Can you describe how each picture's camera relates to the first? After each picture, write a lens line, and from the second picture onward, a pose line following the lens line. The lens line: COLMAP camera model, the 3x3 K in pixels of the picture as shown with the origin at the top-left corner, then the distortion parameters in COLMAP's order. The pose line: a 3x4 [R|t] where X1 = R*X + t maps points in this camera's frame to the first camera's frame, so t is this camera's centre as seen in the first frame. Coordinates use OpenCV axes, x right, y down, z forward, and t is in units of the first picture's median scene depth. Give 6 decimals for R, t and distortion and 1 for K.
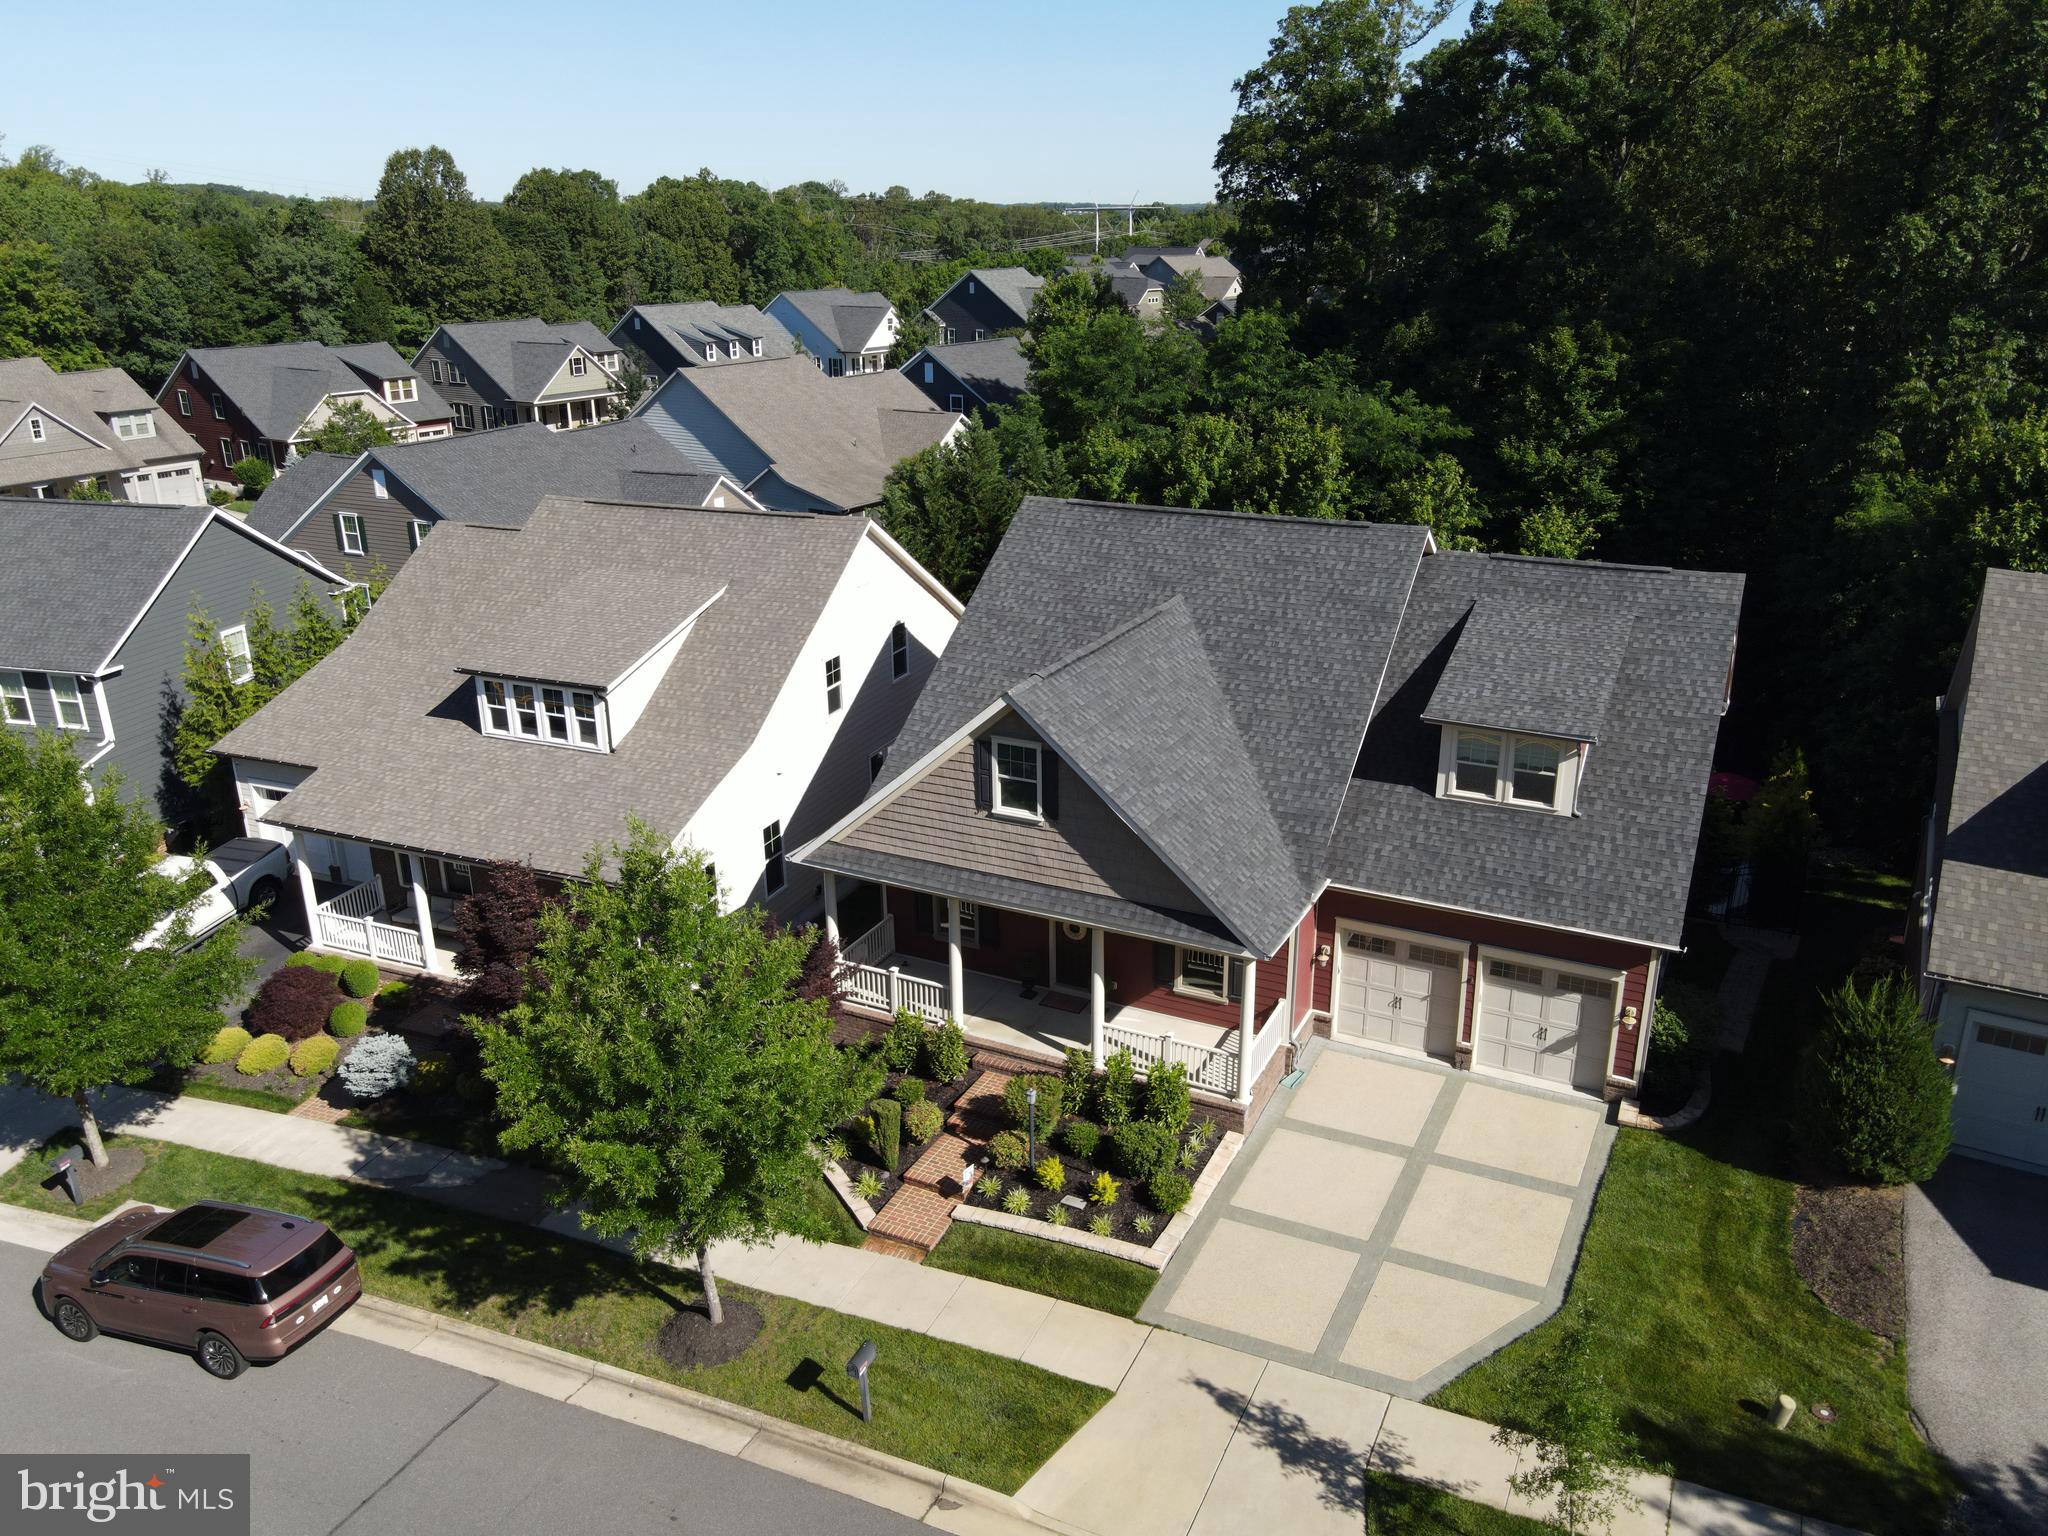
lens RADIAL K [[1491.9, 0, 1024.0], [0, 1491.9, 768.0], [0, 0, 1]] dist [0.002507, 0.008006]
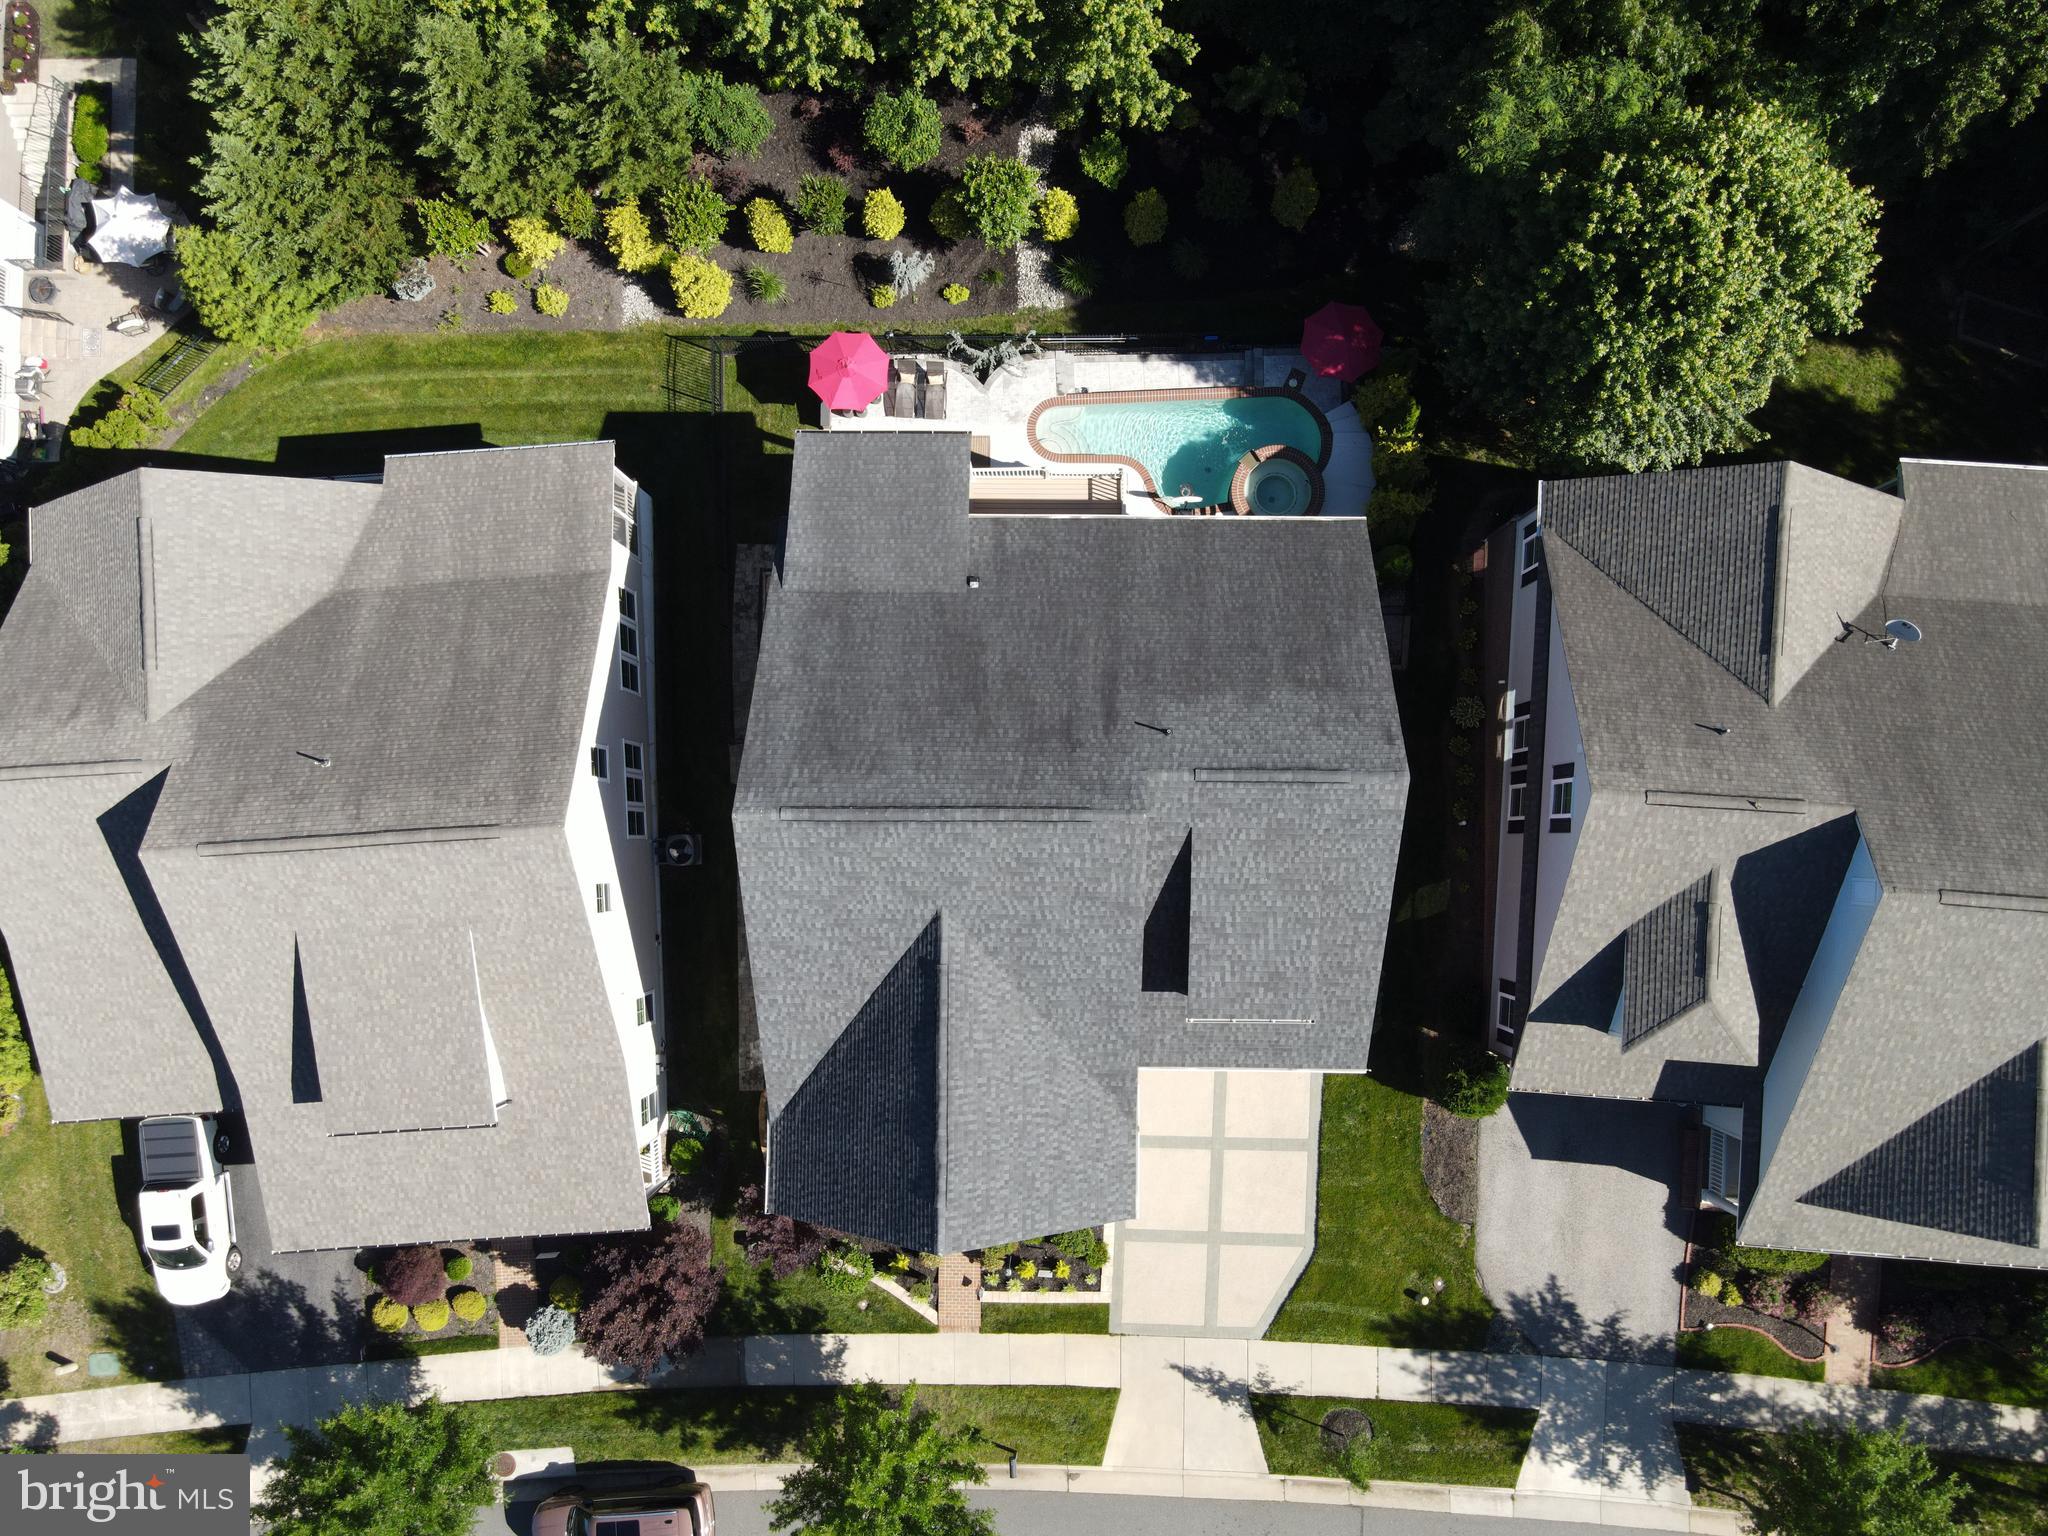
lens RADIAL K [[1491.9, 0, 1024.0], [0, 1491.9, 768.0], [0, 0, 1]] dist [0.002507, 0.008006]
pose [[0.896295, -0.443106, 0.017701, 0.213787], [0.161873, 0.364069, 0.917197, -1.334168], [-0.412860, -0.819214, 0.398040, 0.722084]]
